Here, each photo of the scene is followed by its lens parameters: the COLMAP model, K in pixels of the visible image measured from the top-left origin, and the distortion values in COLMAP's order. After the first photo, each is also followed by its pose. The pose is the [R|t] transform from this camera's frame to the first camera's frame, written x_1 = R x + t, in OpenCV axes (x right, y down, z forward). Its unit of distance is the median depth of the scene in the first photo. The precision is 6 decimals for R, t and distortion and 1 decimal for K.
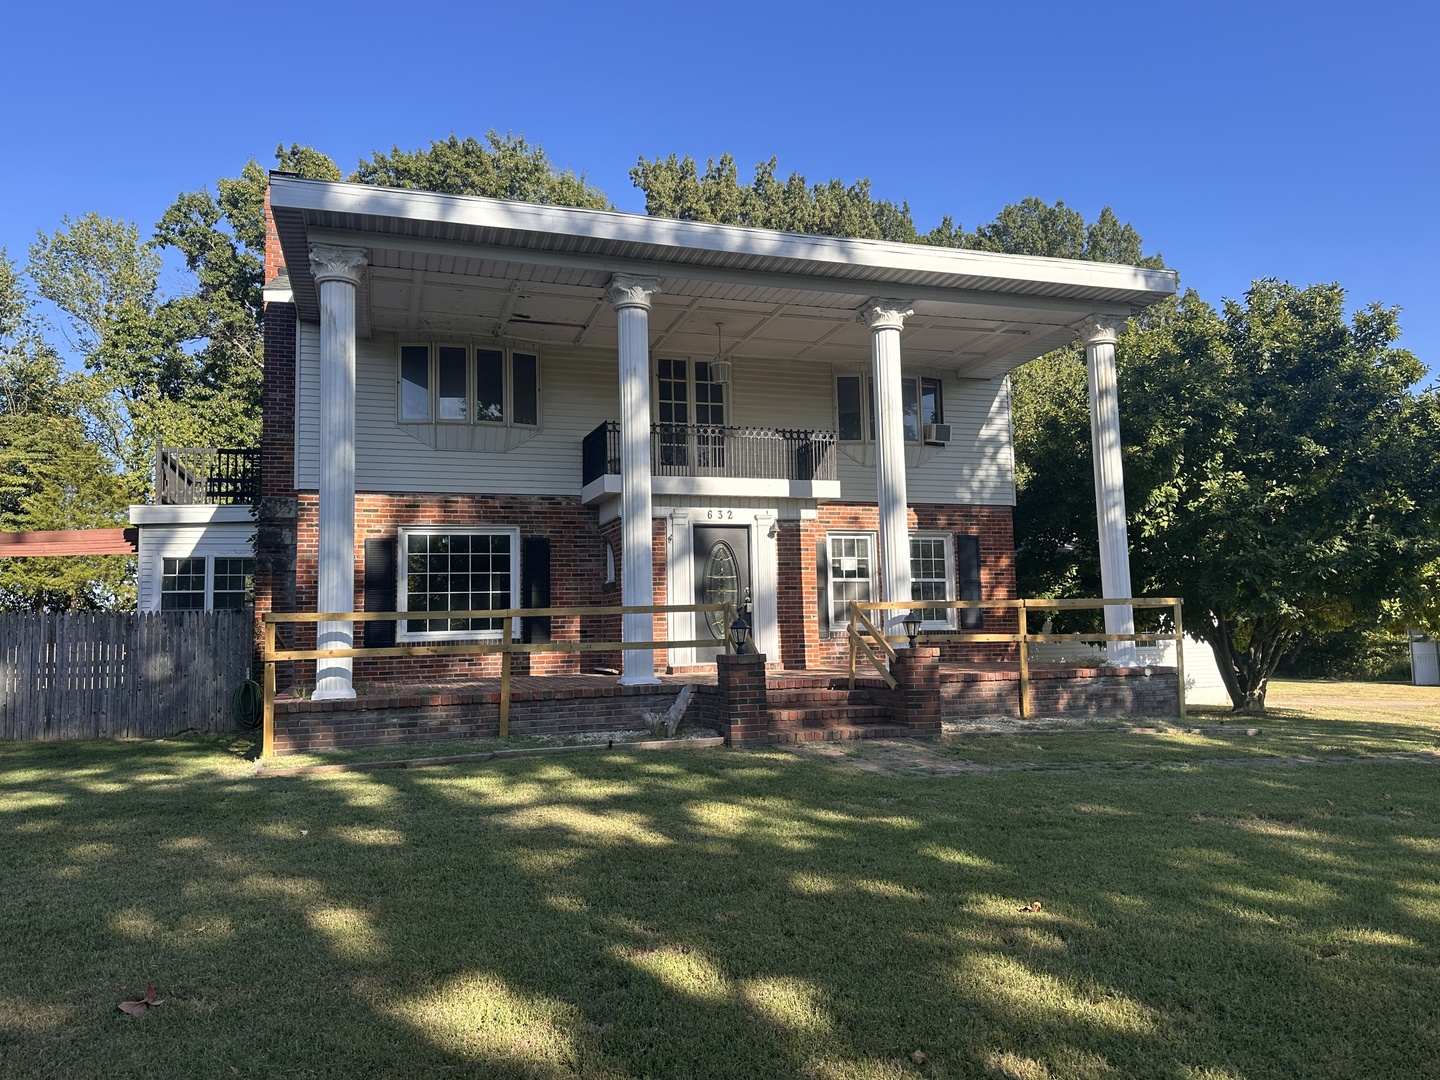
lens RADIAL K [[1093.9, 0, 720.0], [0, 1093.9, 540.0], [0, 0, 1]] dist [0.069097, -0.001464]
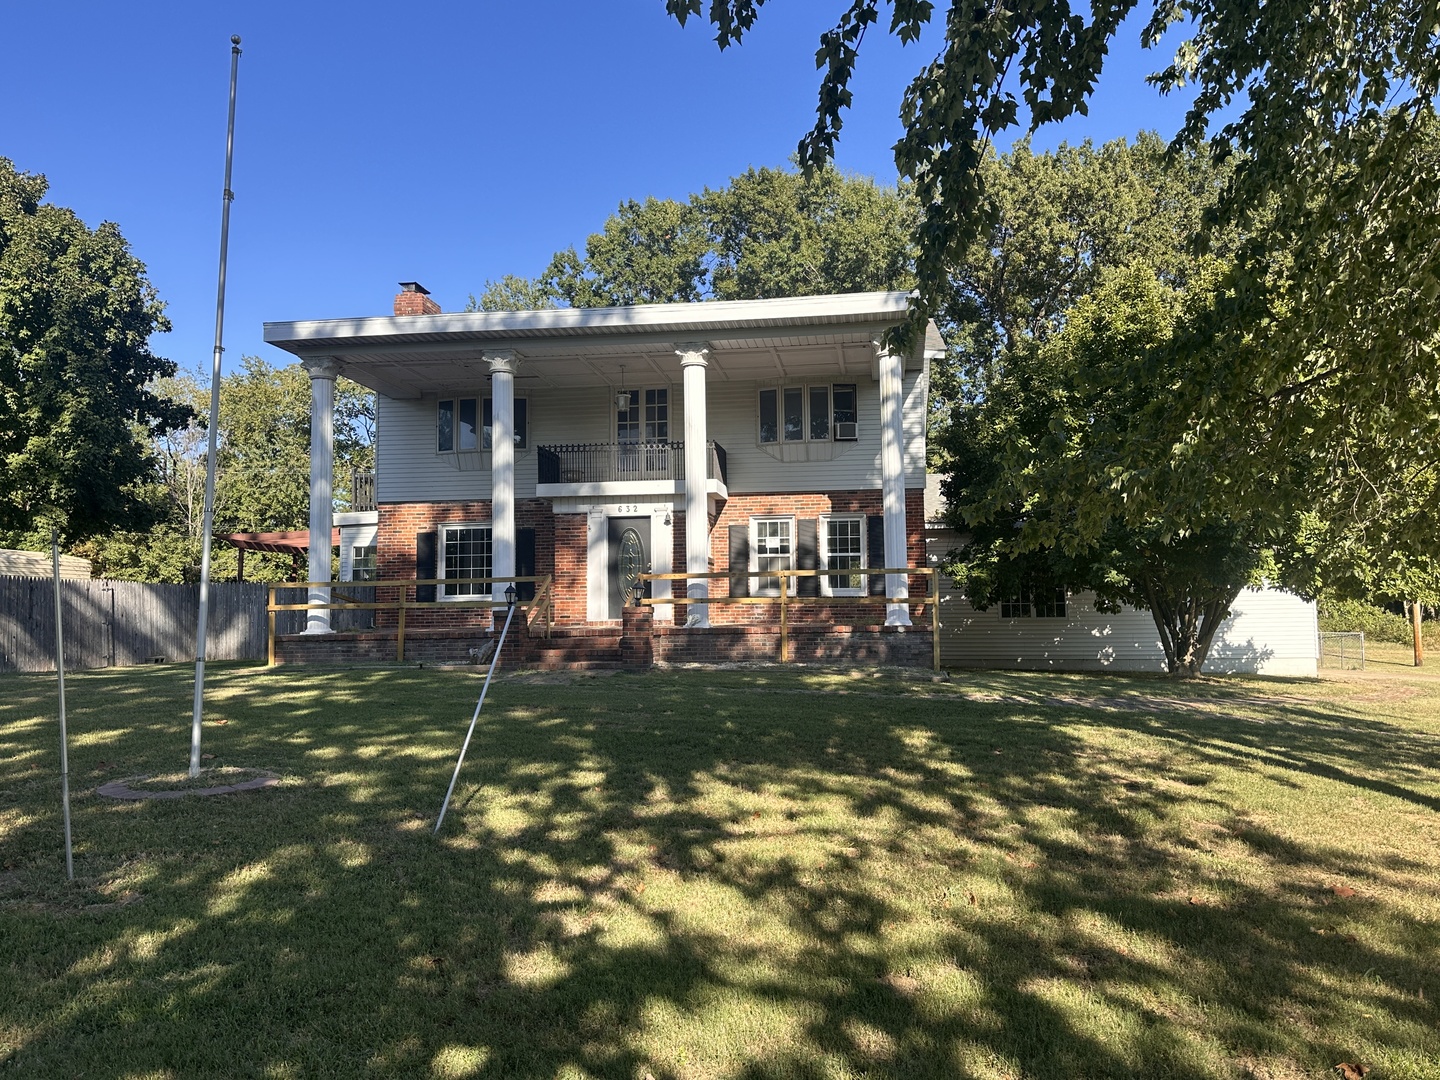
lens RADIAL K [[1086.8, 0, 720.0], [0, 1086.8, 561.7], [0, 0, 1]] dist [0.007274, 0.000737]
pose [[0.897476, -0.010827, -0.440931, 0.689061], [0.031788, 0.998687, 0.040179, -0.008653], [0.439917, -0.050076, 0.896641, -0.144326]]
